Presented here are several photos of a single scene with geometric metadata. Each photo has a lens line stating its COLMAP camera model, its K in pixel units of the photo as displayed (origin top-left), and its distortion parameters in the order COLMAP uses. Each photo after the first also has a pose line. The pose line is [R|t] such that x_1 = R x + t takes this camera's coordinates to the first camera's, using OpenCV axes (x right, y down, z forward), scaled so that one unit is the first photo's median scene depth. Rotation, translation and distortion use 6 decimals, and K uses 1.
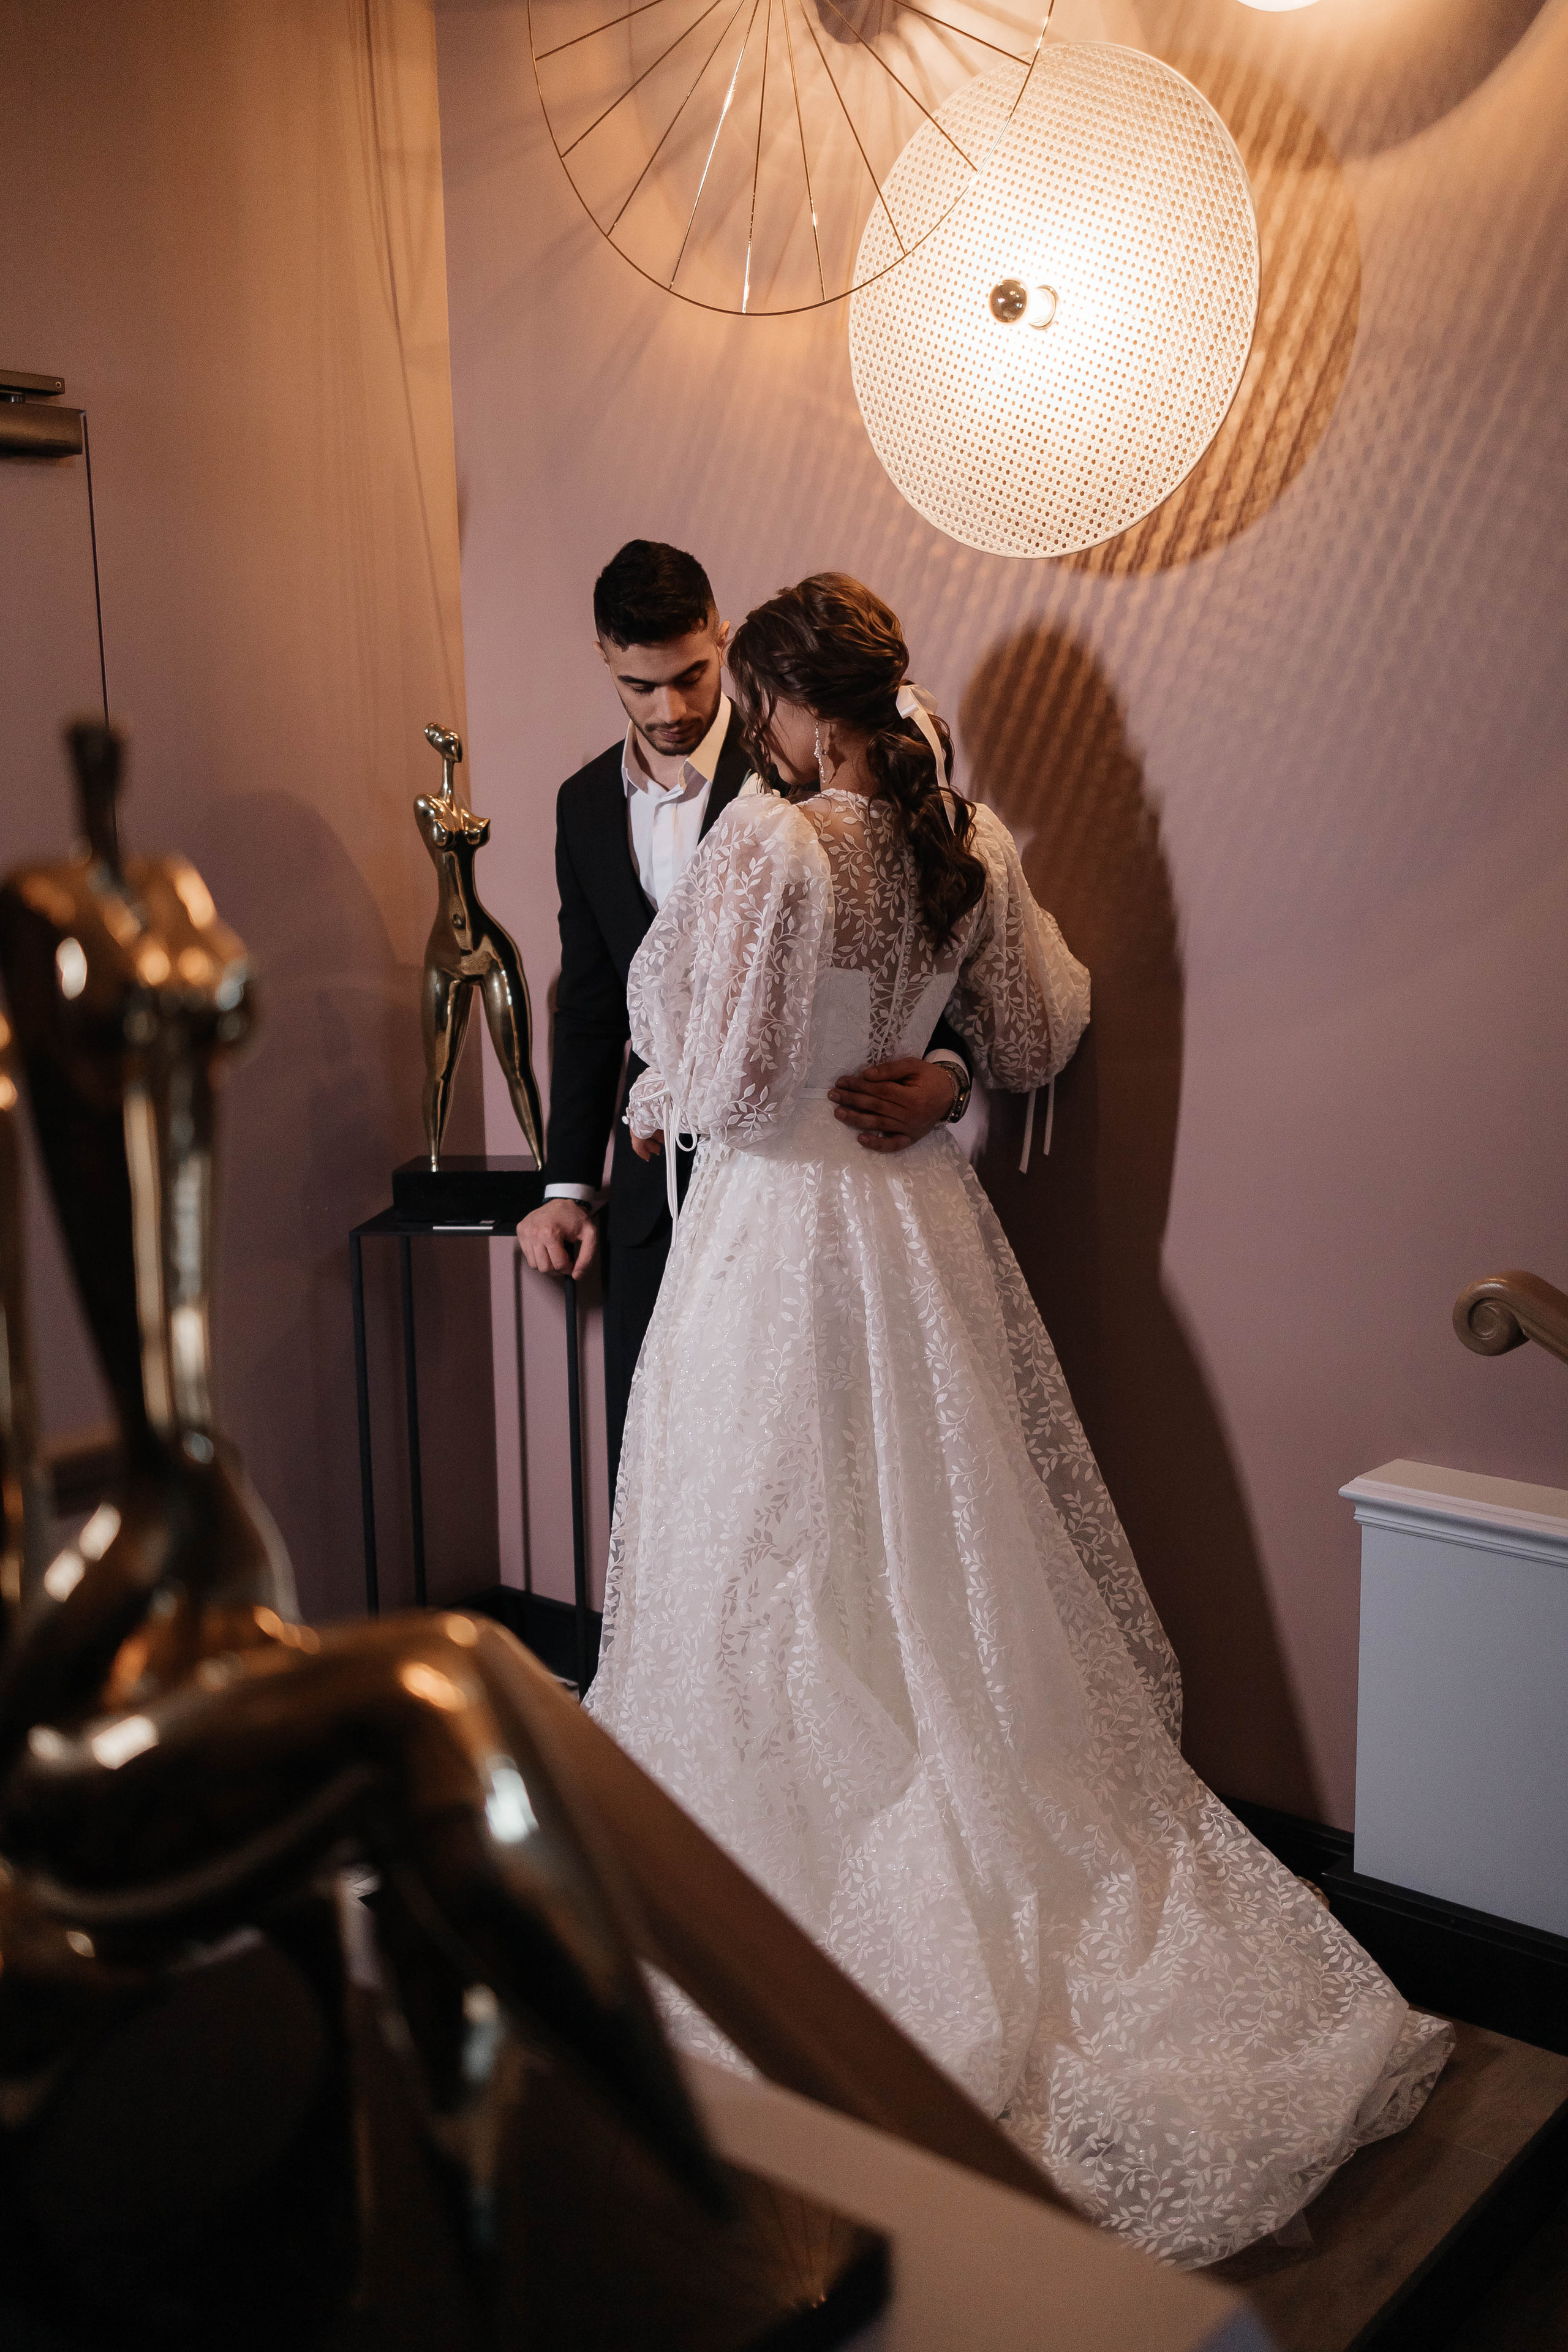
lens RADIAL K [[2357.7, 0, 799.9], [0, 2357.7, 1164.9], [0, 0, 1]] dist [0.017260, 0.000000]
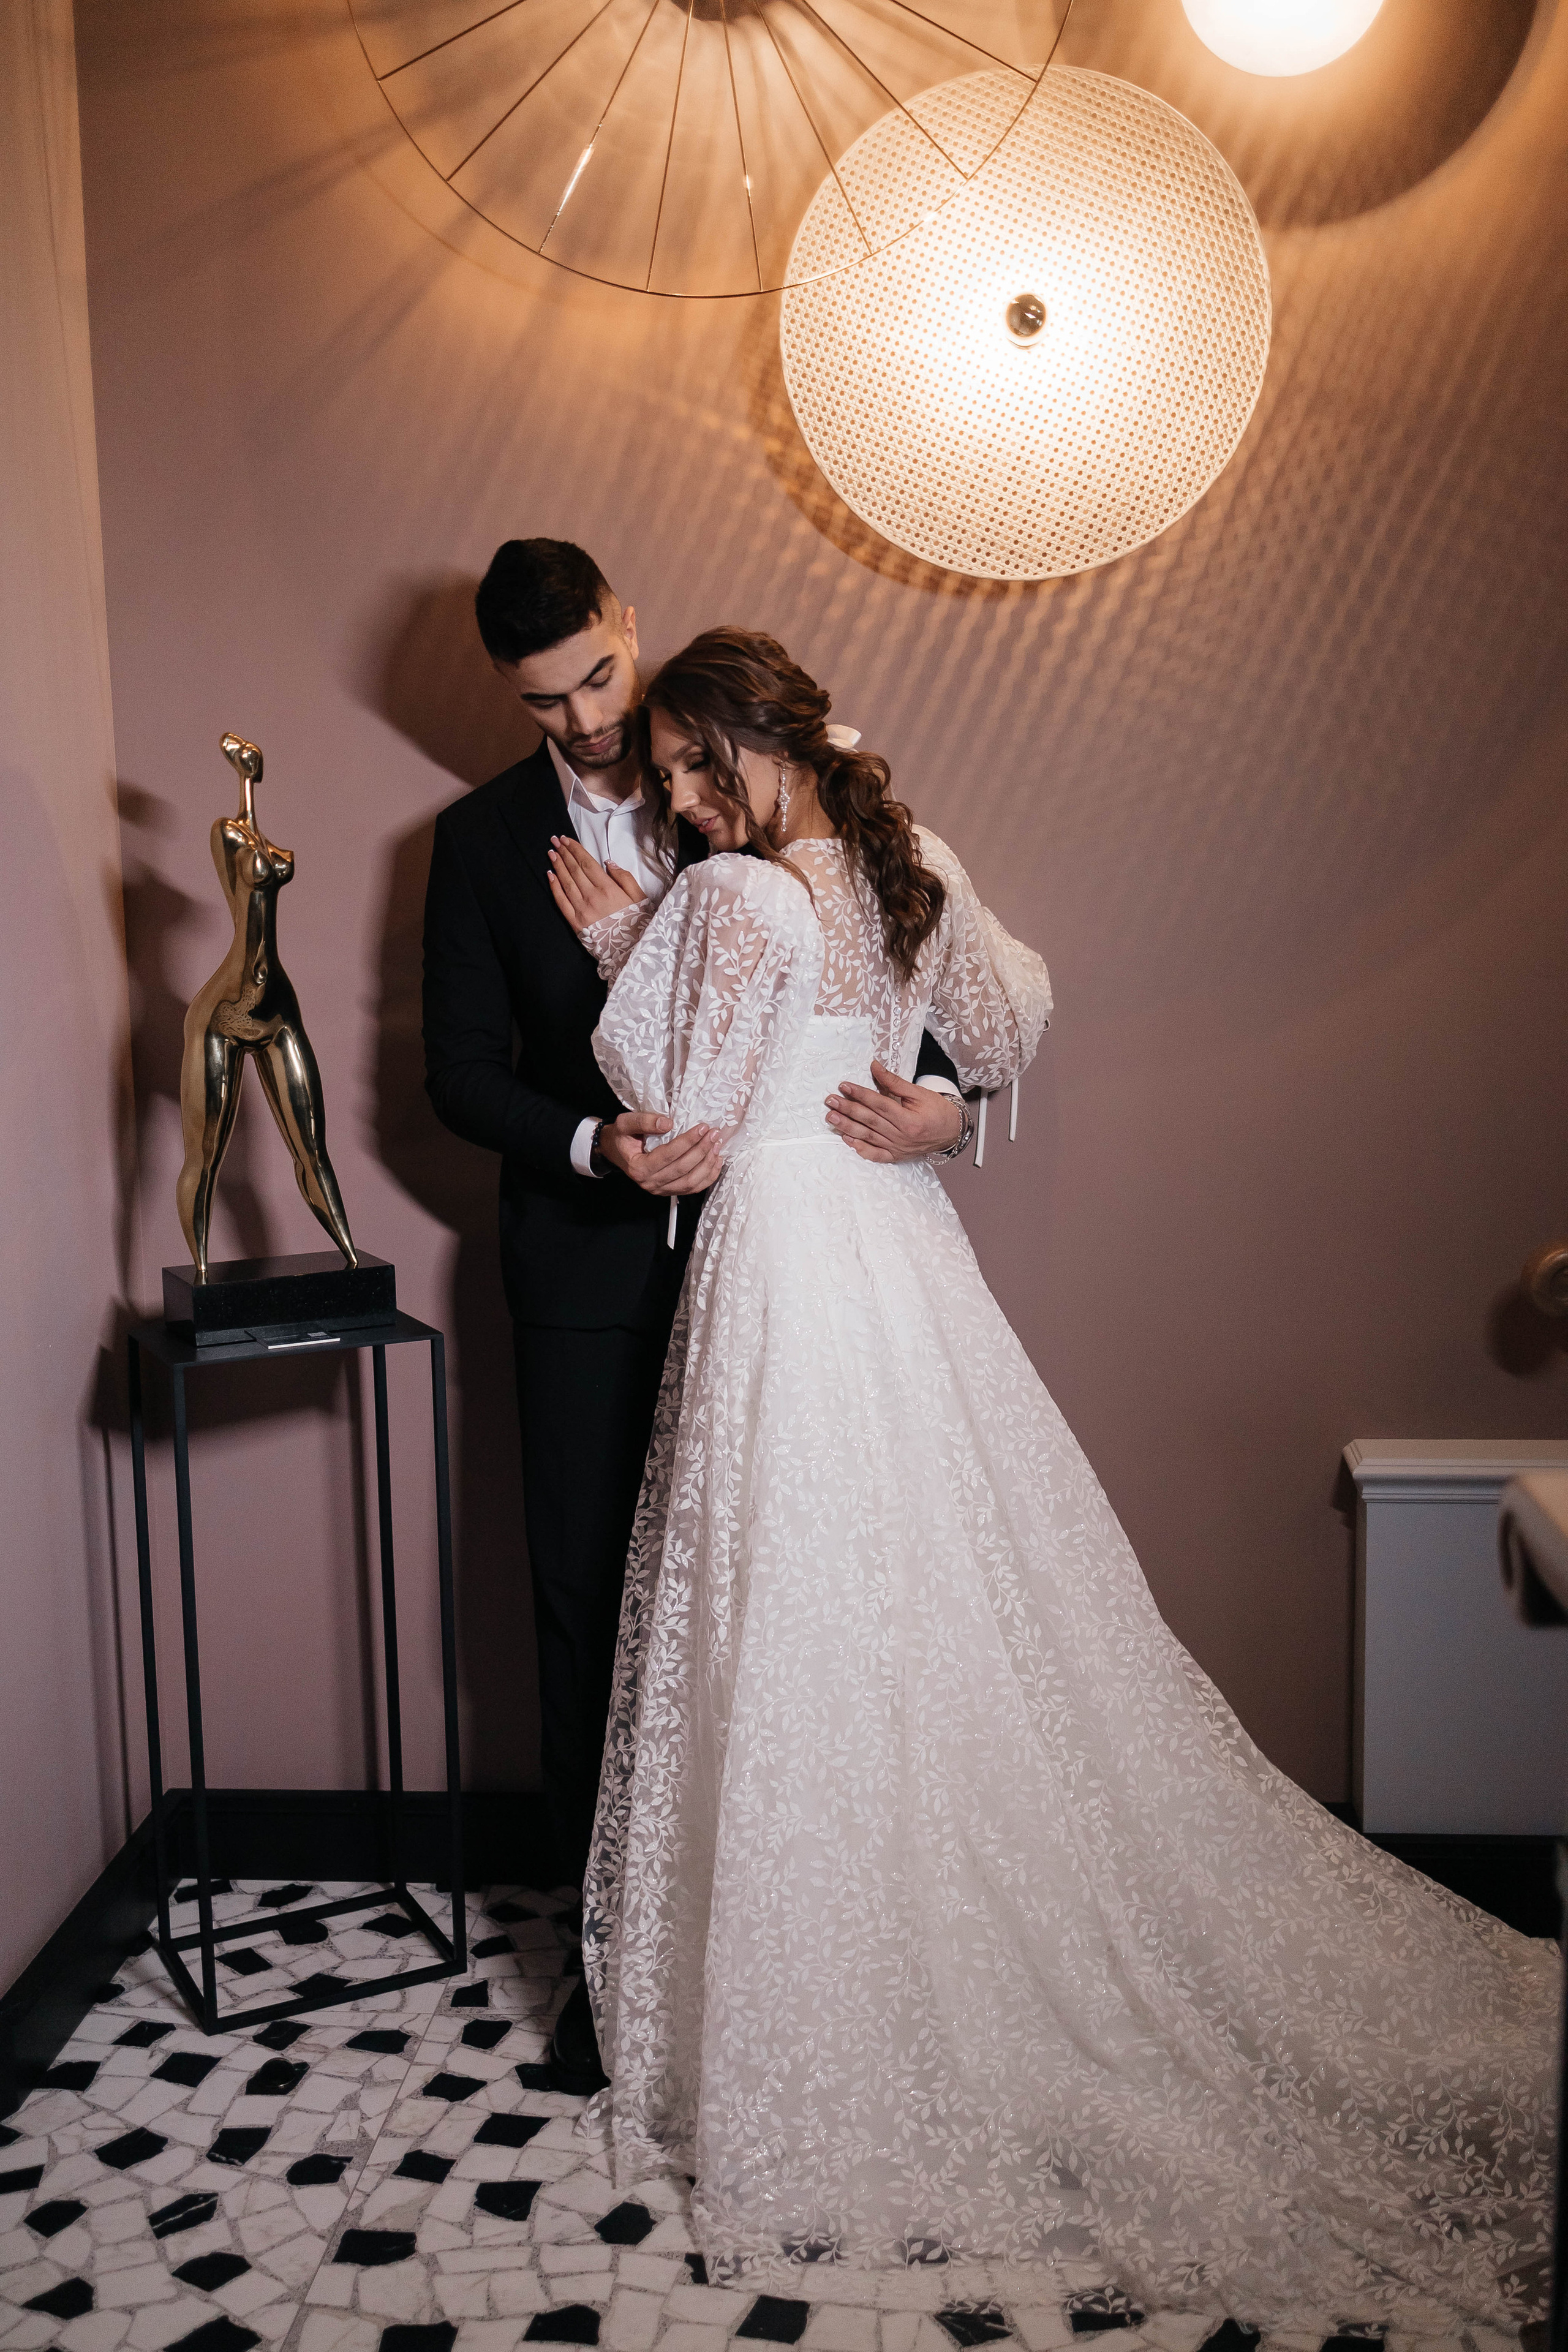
lens RADIAL K [[2357.7, 0, 783.3], [0, 2357.7, 1192.6], [0, 0, 1]] dist [0.017260, 0.000000]
pose [[0.819047, -0.079621, 0.568174, -0.569906], [0.094613, 0.995509, 0.003116, -0.015134], [-0.565871, 0.051205, 0.822902, 0.261994]]
